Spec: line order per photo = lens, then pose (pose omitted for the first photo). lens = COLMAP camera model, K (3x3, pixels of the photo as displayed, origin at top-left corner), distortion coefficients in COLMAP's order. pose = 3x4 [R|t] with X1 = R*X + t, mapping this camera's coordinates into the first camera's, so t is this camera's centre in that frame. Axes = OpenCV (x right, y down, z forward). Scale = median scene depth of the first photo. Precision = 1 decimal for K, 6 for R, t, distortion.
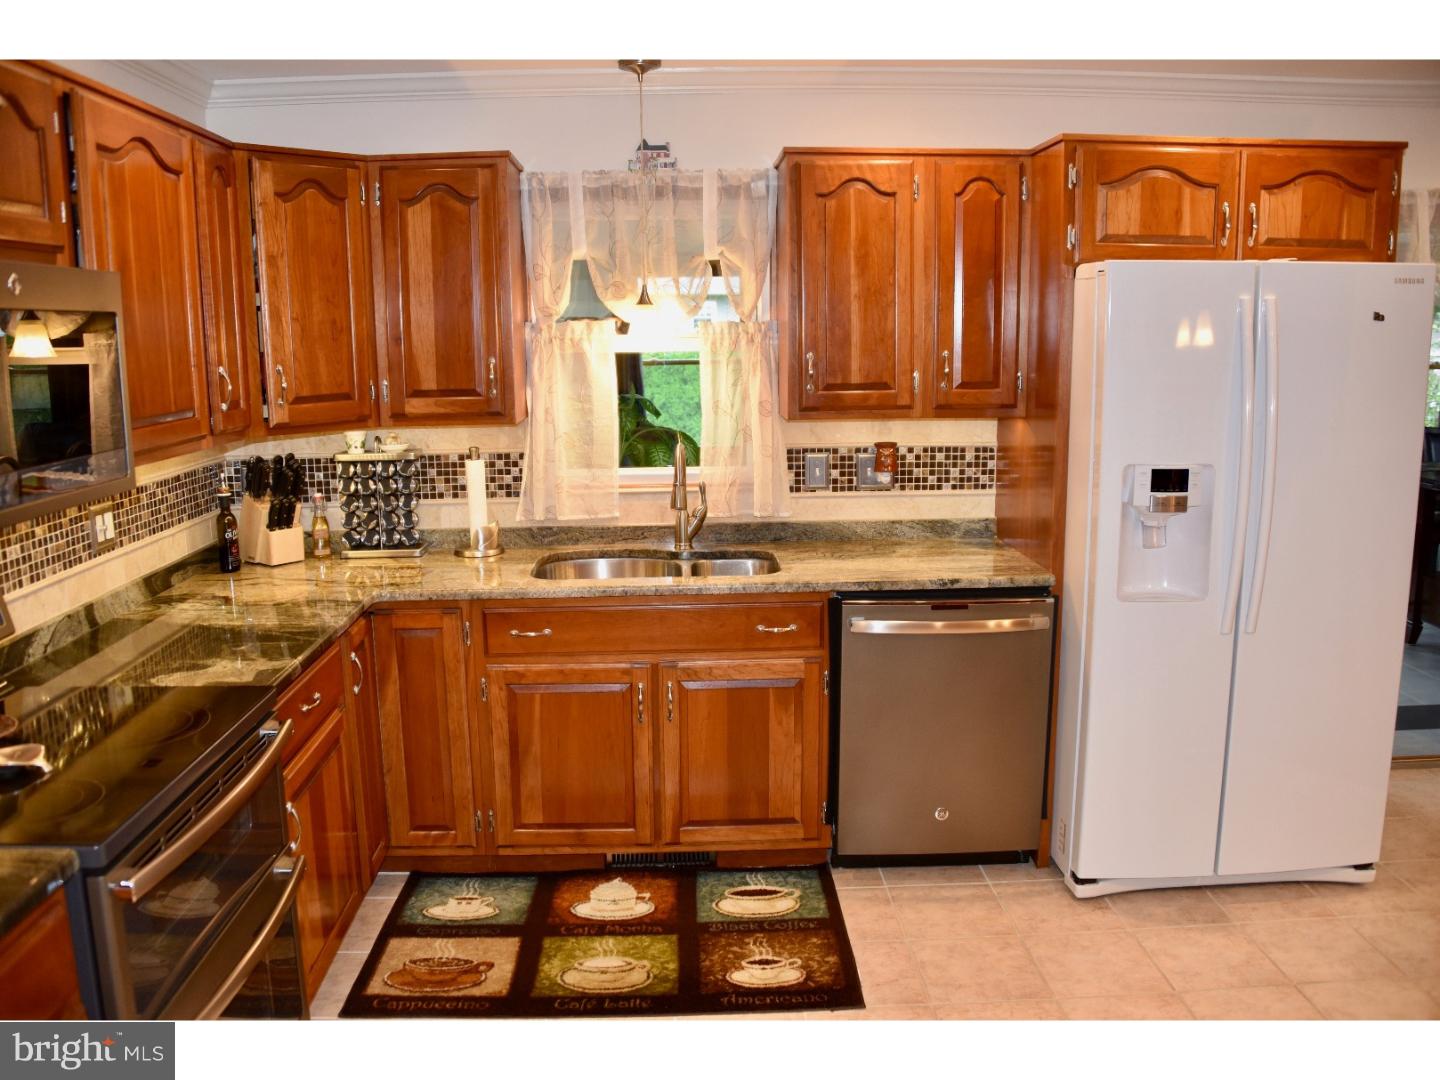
lens RADIAL K [[1150.7, 0, 721.2], [0, 1150.7, 543.5], [0, 0, 1]] dist [-0.135735, 0.059350]
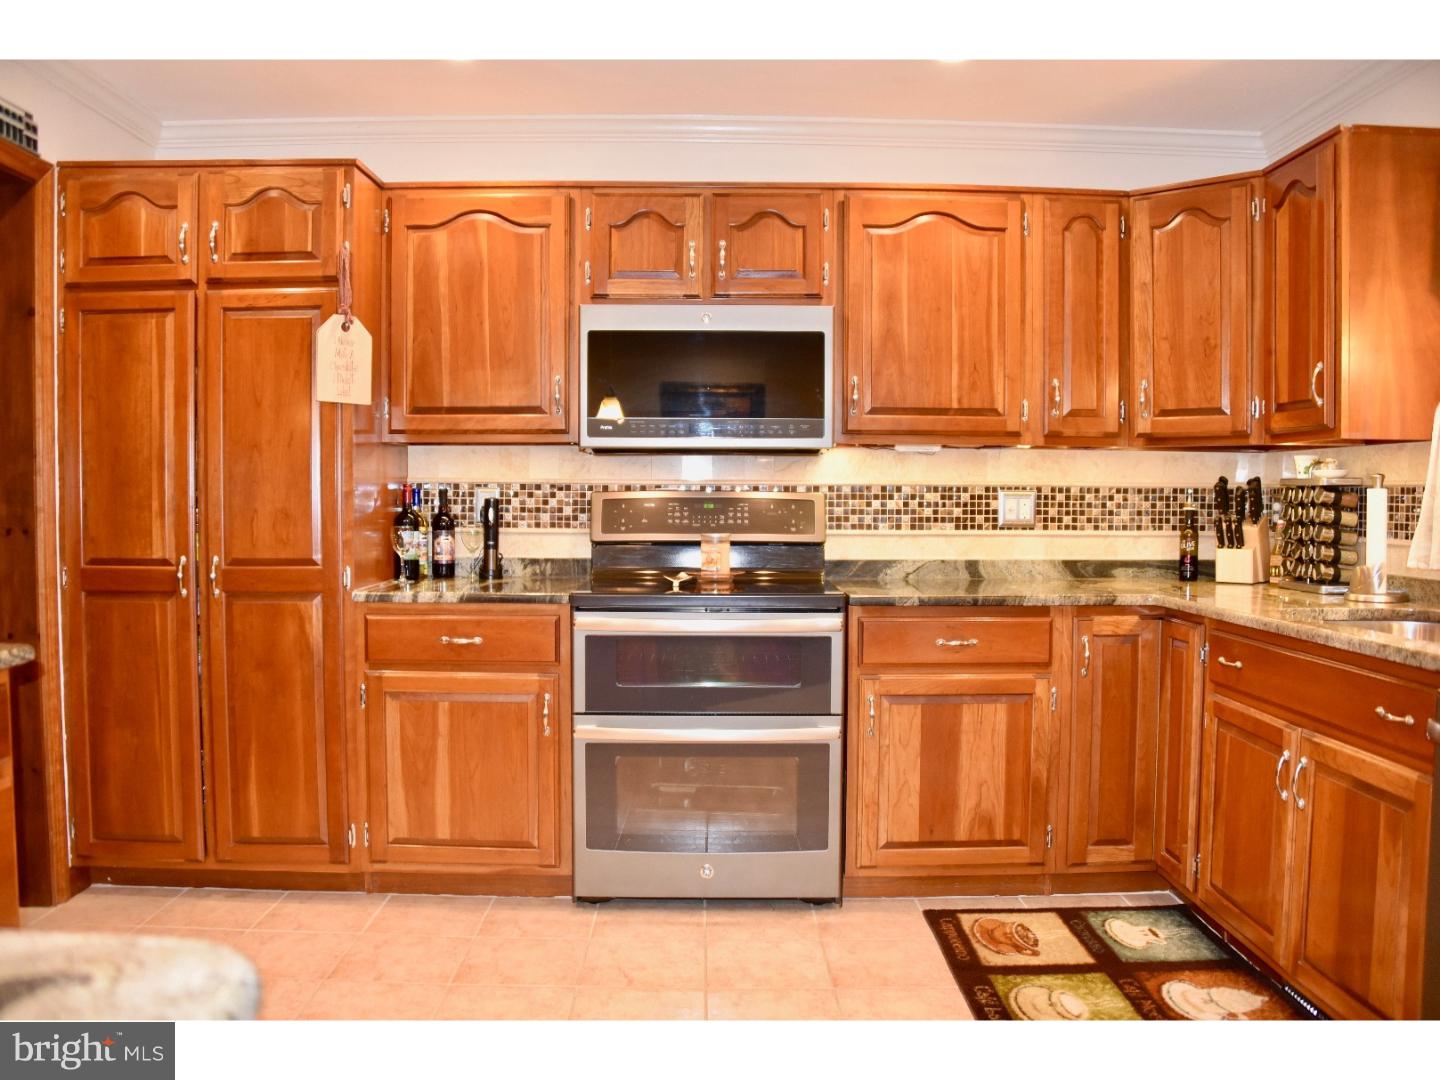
lens RADIAL K [[1150.7, 0, 713.0], [0, 1150.7, 544.6], [0, 0, 1]] dist [-0.135735, 0.059350]
pose [[-0.025984, 0.055610, -0.998114, 0.698087], [-0.183987, 0.981129, 0.059453, 0.010774], [0.982585, 0.185185, -0.015262, 0.603796]]
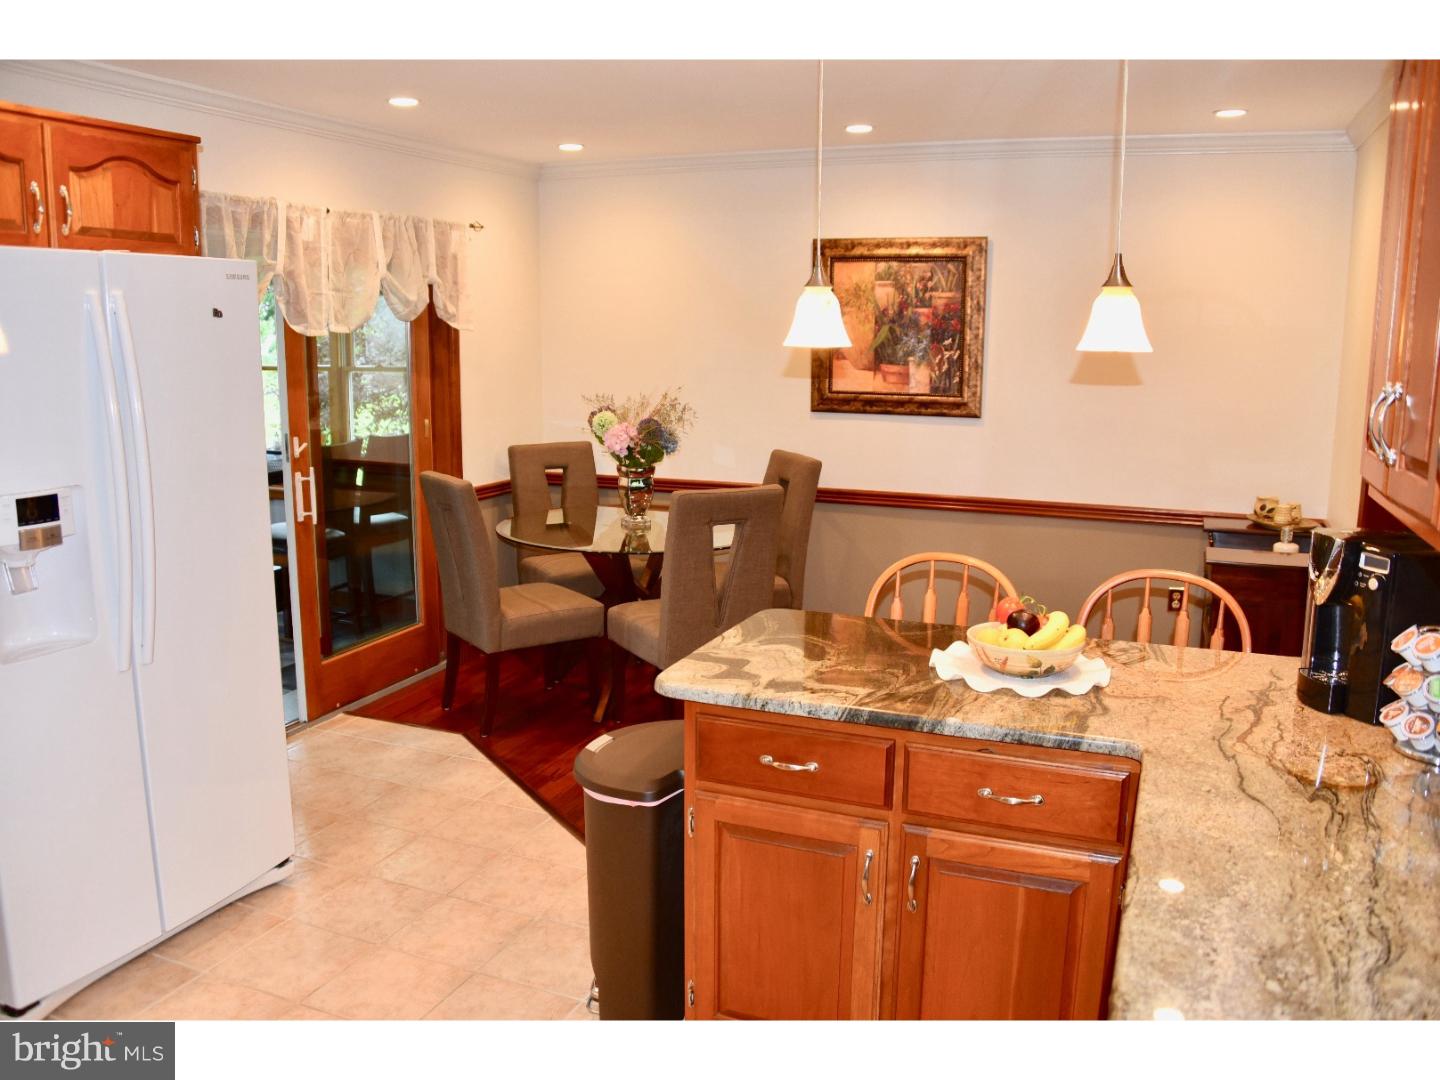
lens RADIAL K [[1127.6, 0, 725.8], [0, 1127.6, 546.2], [0, 0, 1]] dist [-0.113597, 0.024462]
pose [[0.411049, -0.153337, 0.898625, -0.106942], [0.149136, 0.983783, 0.099650, -0.030166], [-0.899331, 0.093057, 0.427251, 0.179974]]
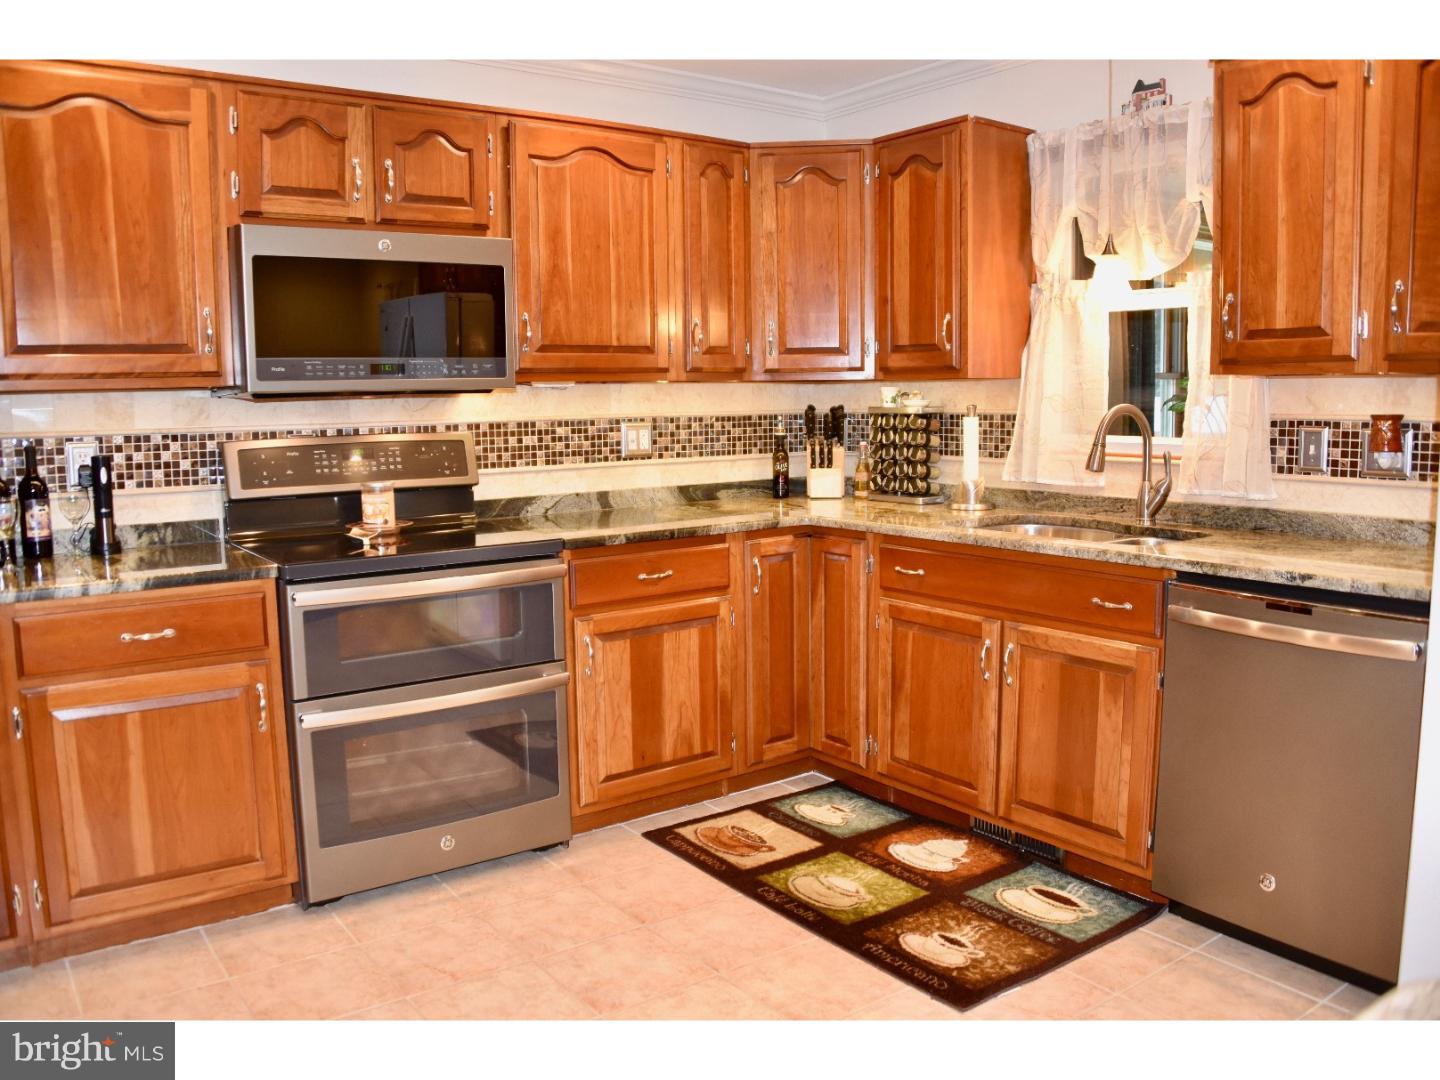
lens RADIAL K [[1150.7, 0, 714.5], [0, 1150.7, 542.9], [0, 0, 1]] dist [-0.135735, 0.059350]
pose [[0.558052, 0.110733, -0.822385, 0.586771], [-0.143416, 0.989013, 0.035850, 0.040633], [0.817319, 0.097937, 0.567801, 0.261848]]
